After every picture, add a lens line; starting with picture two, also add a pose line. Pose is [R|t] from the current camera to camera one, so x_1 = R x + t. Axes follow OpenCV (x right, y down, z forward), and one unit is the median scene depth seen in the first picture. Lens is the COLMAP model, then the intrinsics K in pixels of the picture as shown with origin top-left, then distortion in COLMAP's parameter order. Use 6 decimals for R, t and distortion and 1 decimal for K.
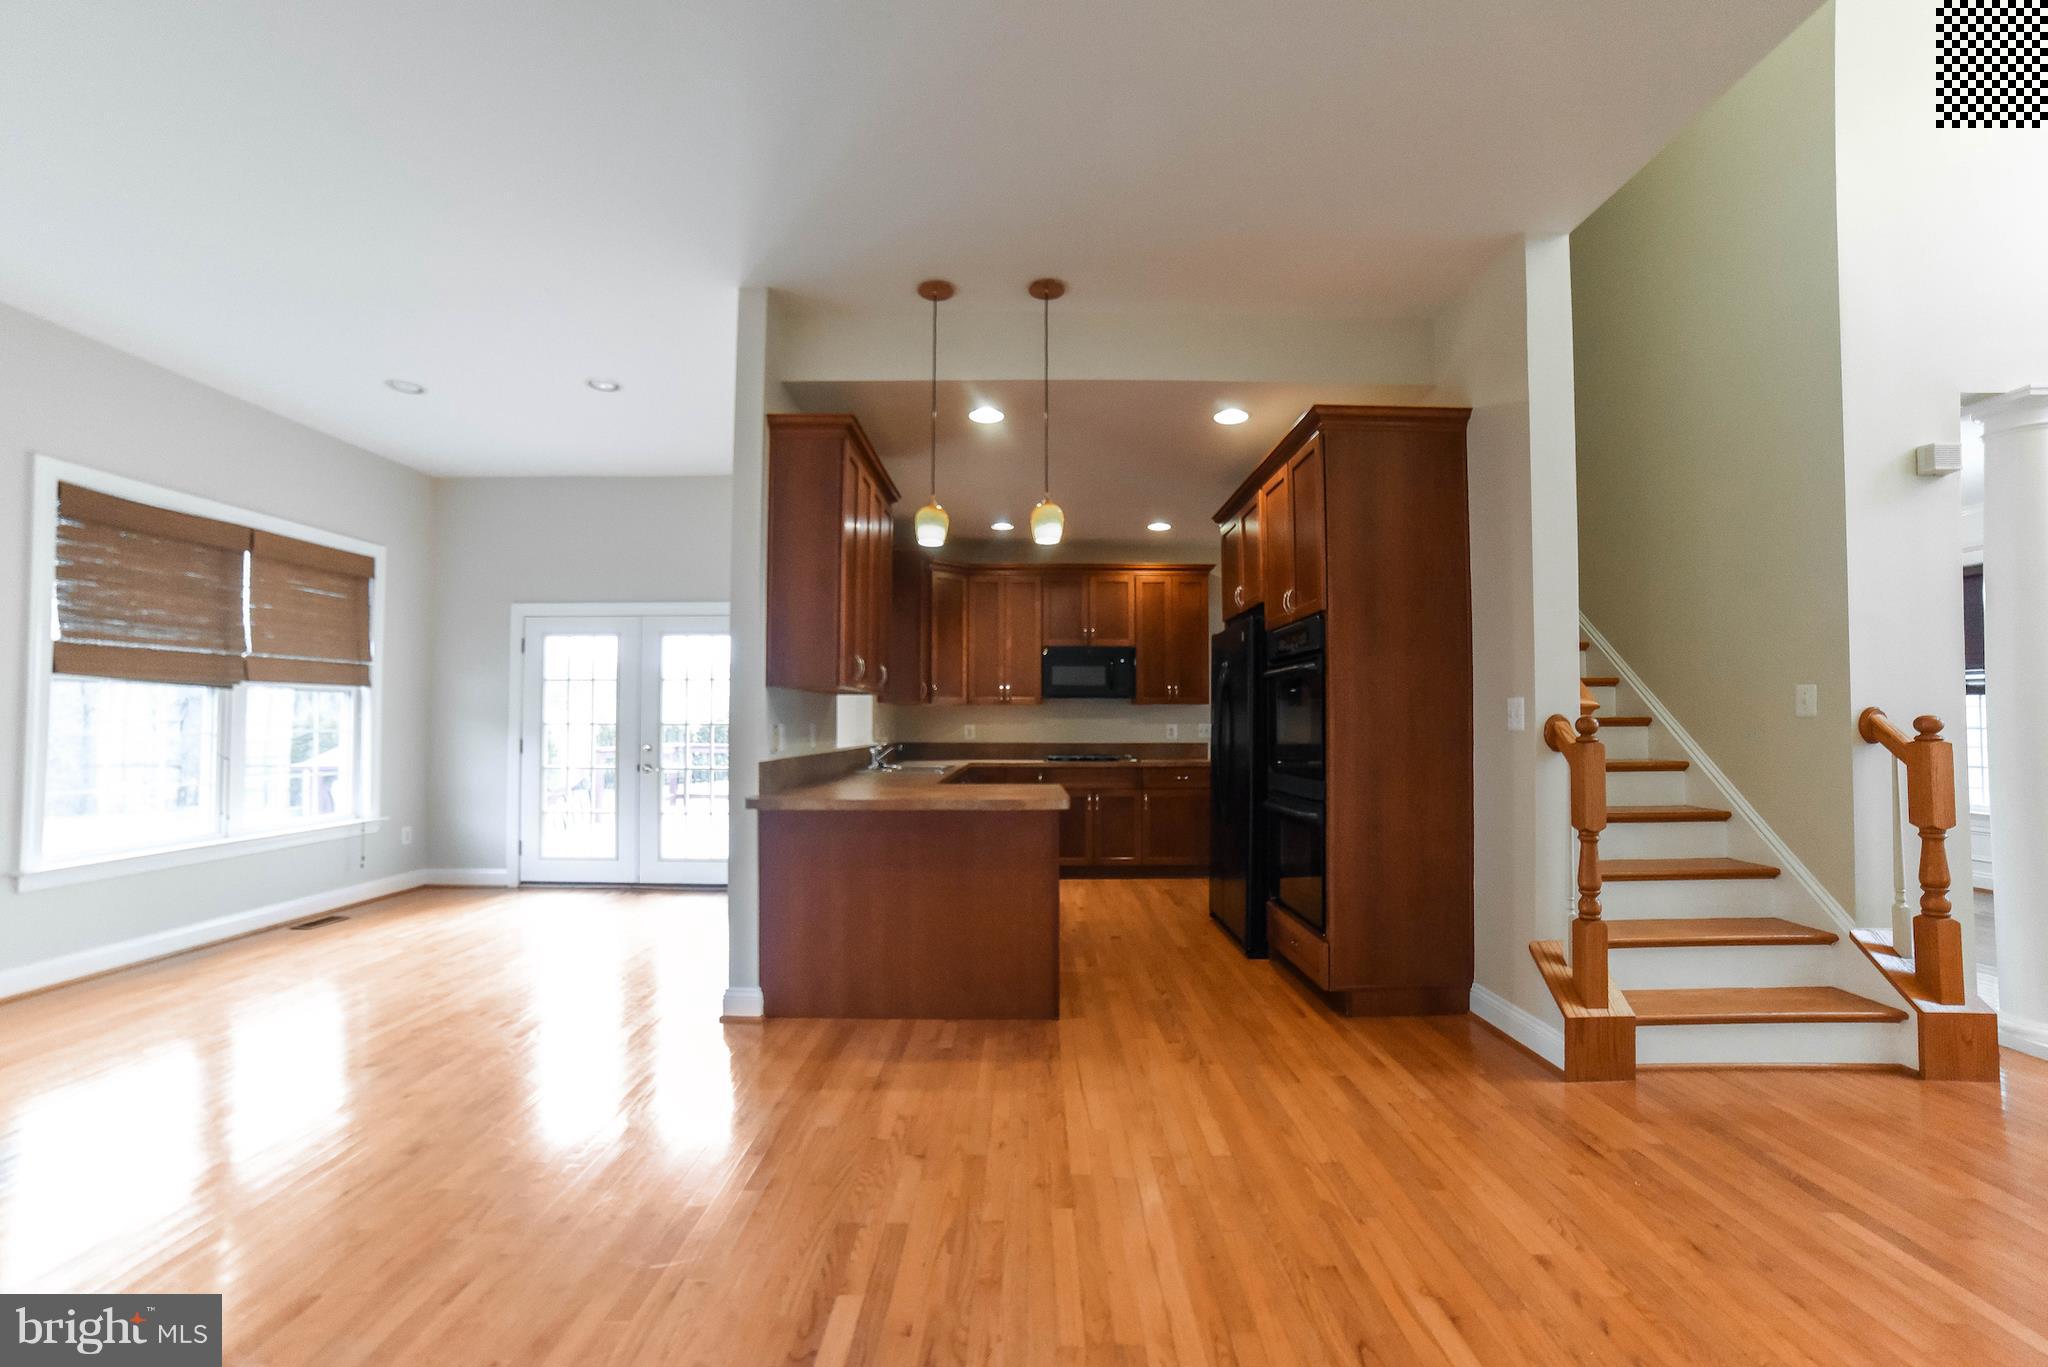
lens RADIAL K [[837.5, 0, 1021.0], [0, 837.5, 696.6], [0, 0, 1]] dist [-0.083195, 0.038632]
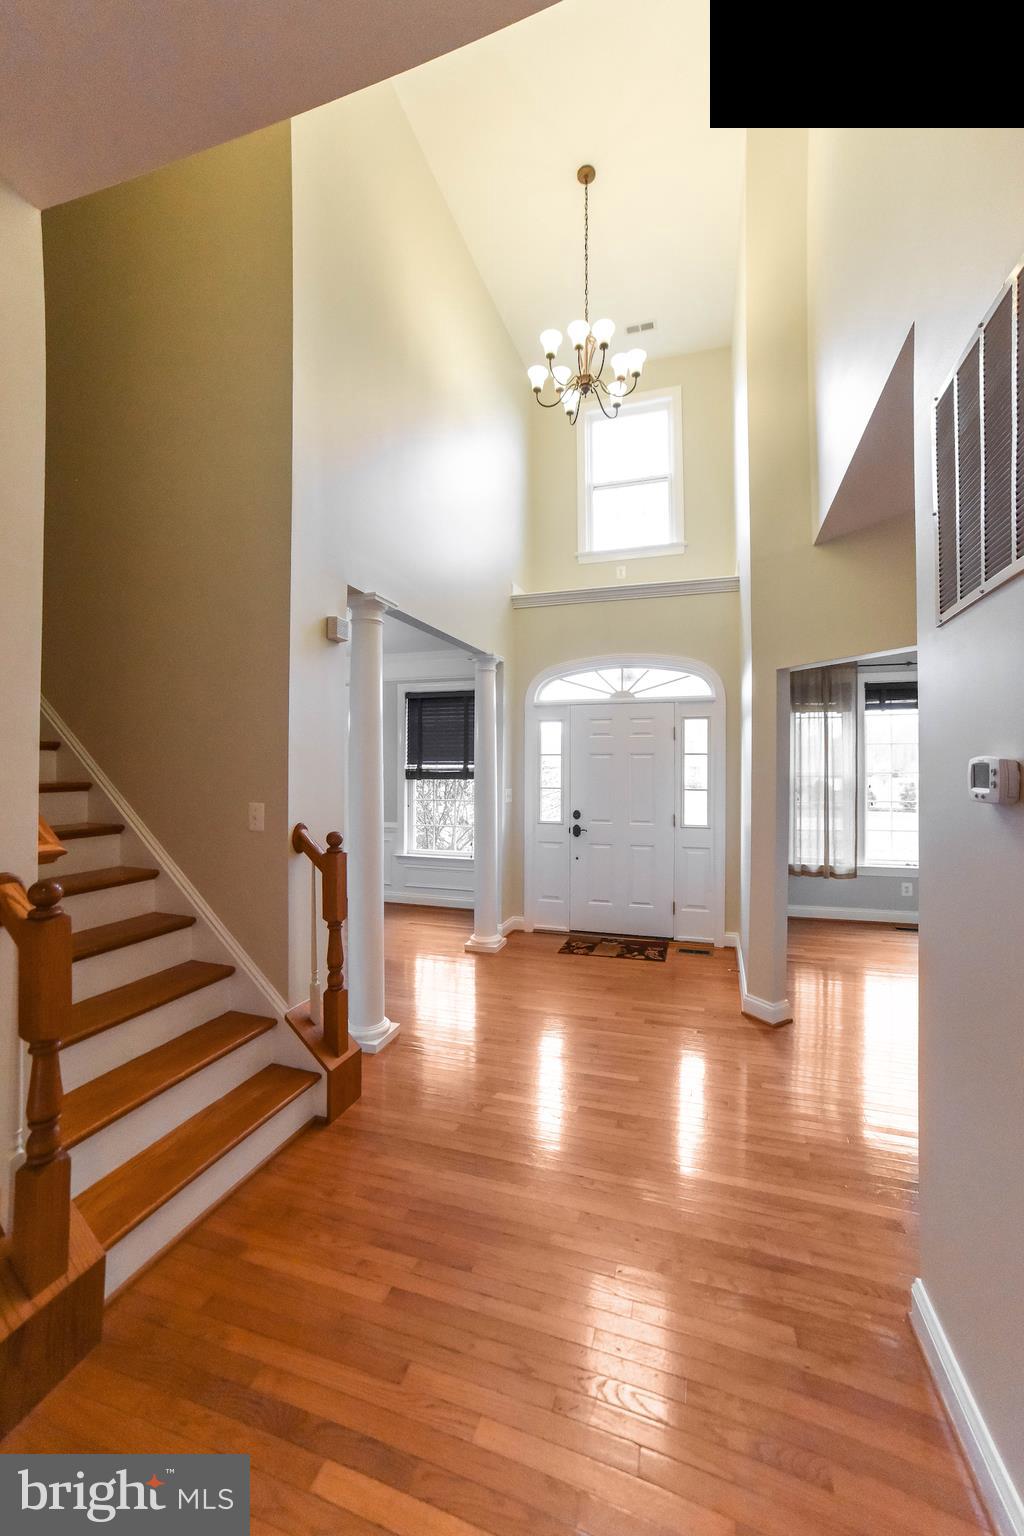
lens RADIAL K [[613.0, 0, 557.5], [0, 613.0, 762.2], [0, 0, 1]] dist [-0.062416, 0.035473]
pose [[0.254072, 0.004755, 0.967174, 0.256337], [-0.032851, 0.999453, 0.003717, -0.088579], [-0.966627, -0.032717, 0.254089, 0.367541]]
